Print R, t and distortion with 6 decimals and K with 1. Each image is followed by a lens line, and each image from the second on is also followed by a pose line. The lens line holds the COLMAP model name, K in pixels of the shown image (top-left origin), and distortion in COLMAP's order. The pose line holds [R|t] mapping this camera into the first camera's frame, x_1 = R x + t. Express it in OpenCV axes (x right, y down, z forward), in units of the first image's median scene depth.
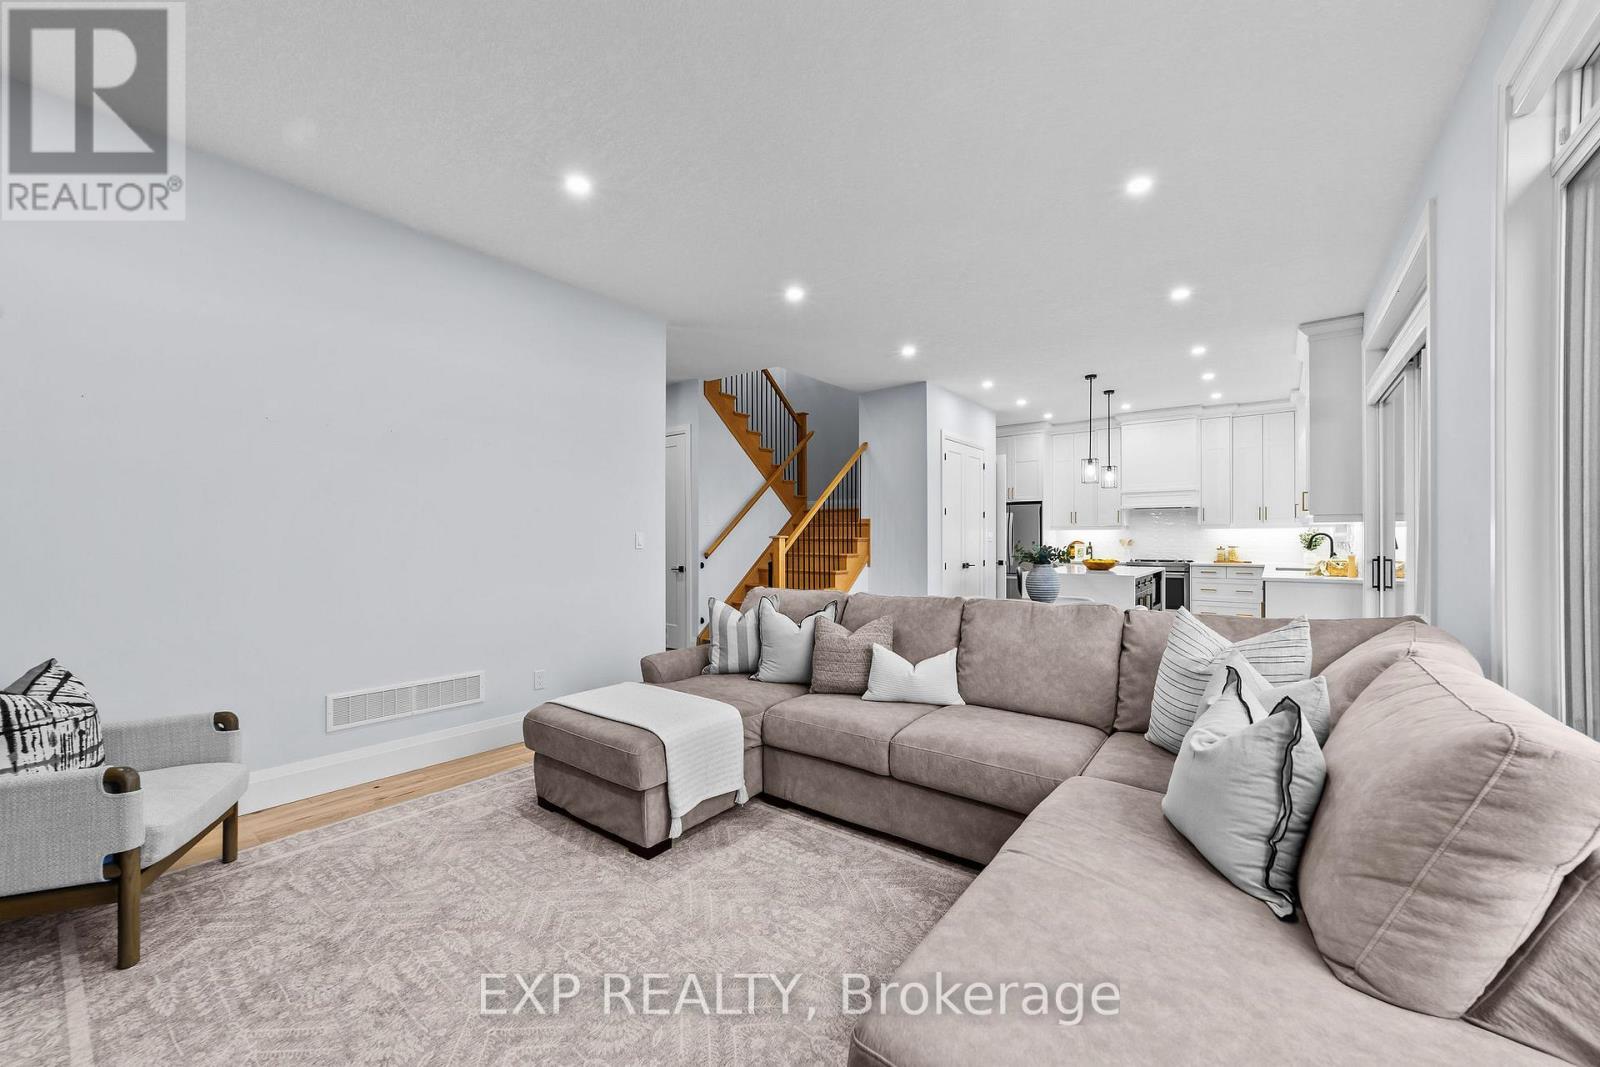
lens RADIAL K [[615.4, 0, 798.4], [0, 615.4, 538.1], [0, 0, 1]] dist [-0.008003, 0.000095]
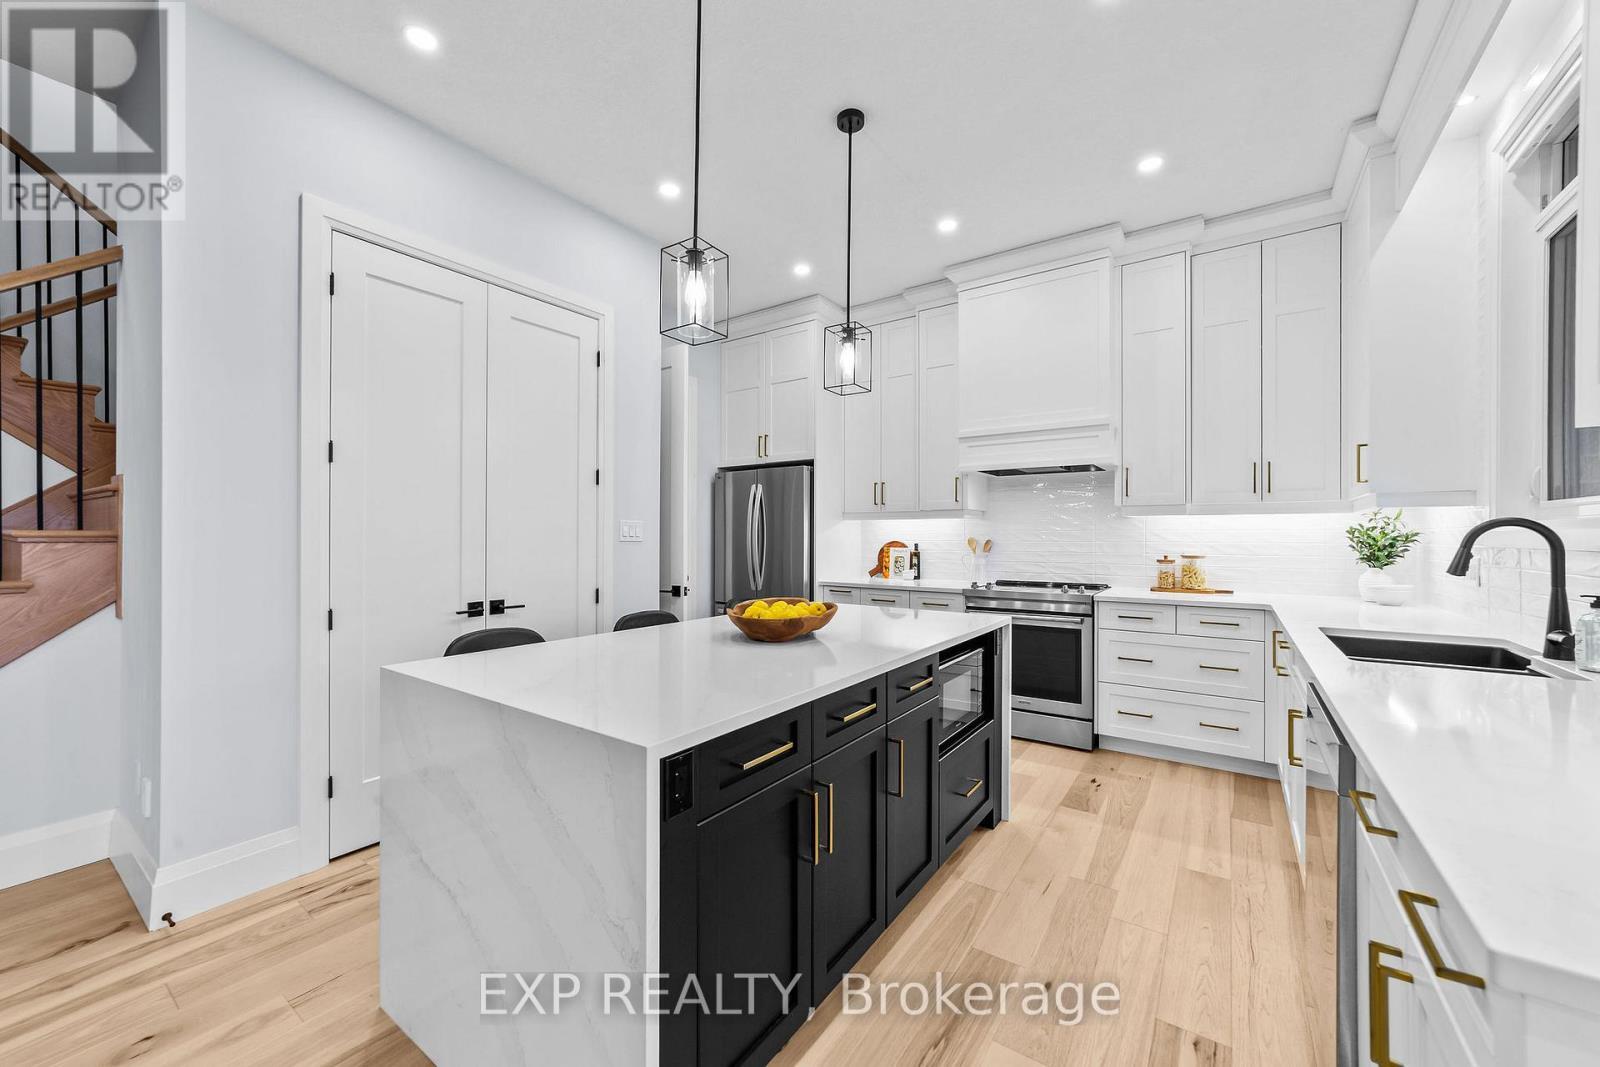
lens RADIAL K [[615.4, 0, 795.1], [0, 615.4, 537.7], [0, 0, 1]] dist [-0.008003, 0.000095]
pose [[0.999130, 0.004745, 0.041431, 0.401751], [-0.004904, 0.999981, 0.003738, 0.000049], [-0.041413, -0.003938, 0.999134, 0.566008]]
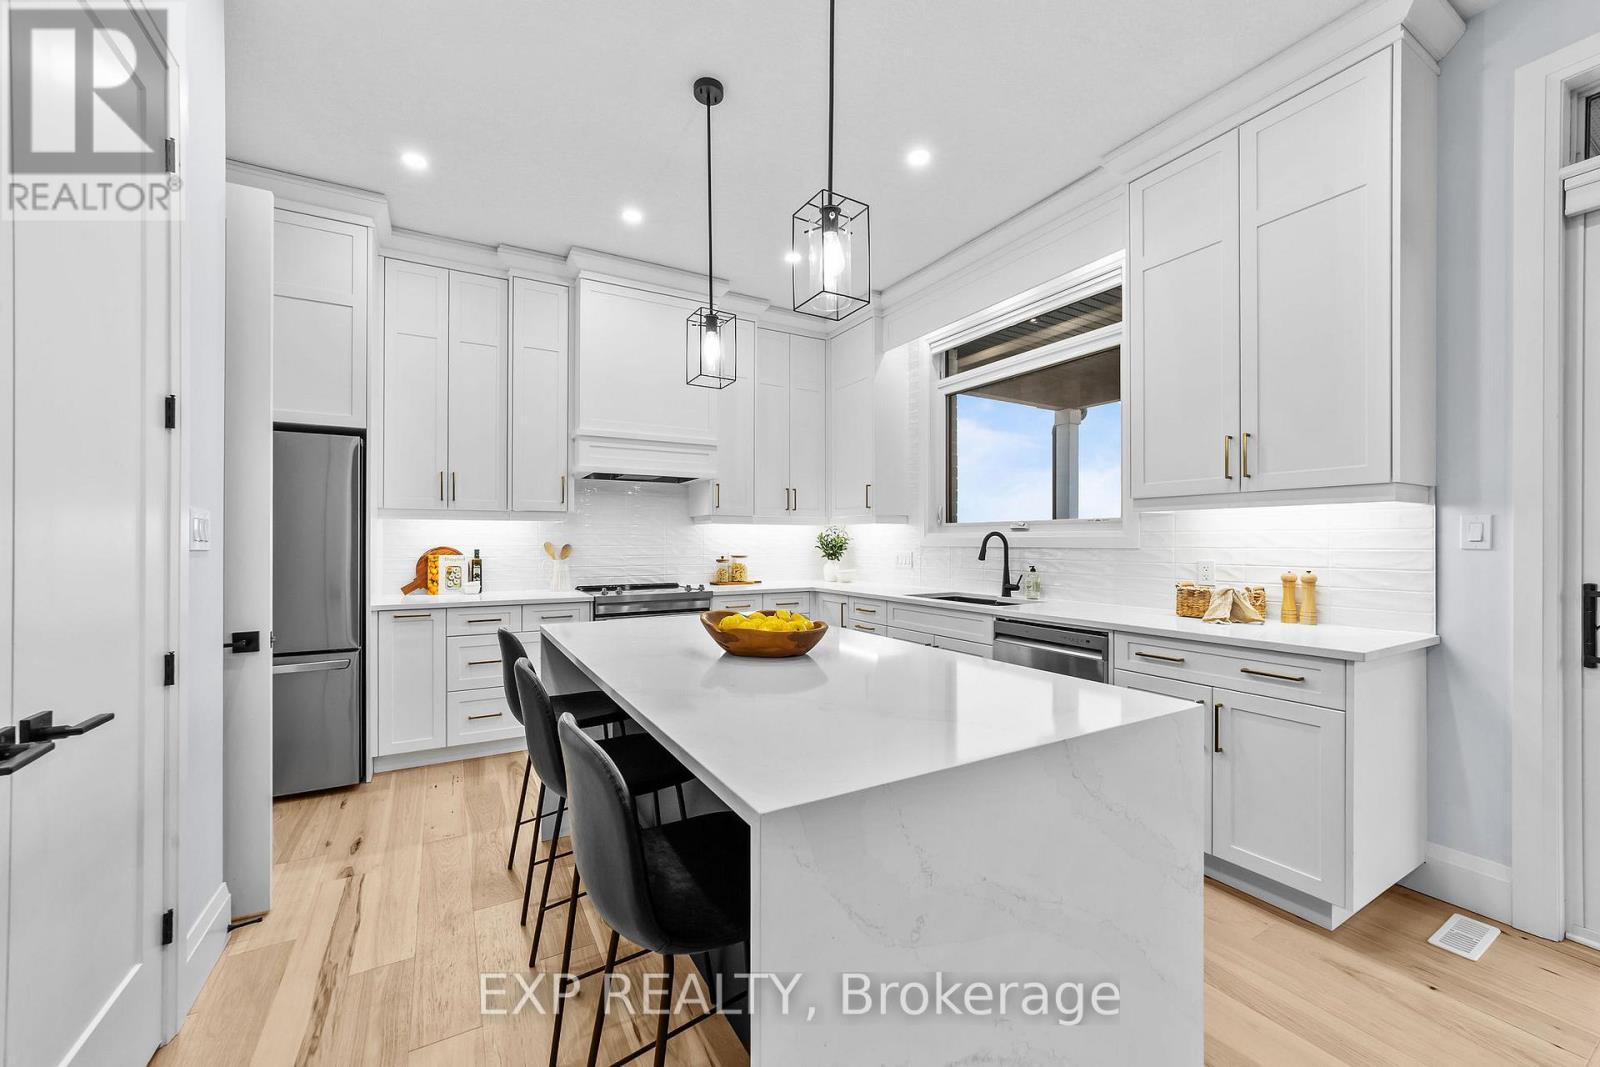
lens RADIAL K [[615.4, 0, 798.5], [0, 615.4, 540.9], [0, 0, 1]] dist [-0.008003, 0.000095]
pose [[0.386653, 0.005049, 0.922211, 0.197851], [-0.003931, 0.999985, -0.003826, 0.001383], [-0.922217, -0.002145, 0.386667, 0.723161]]
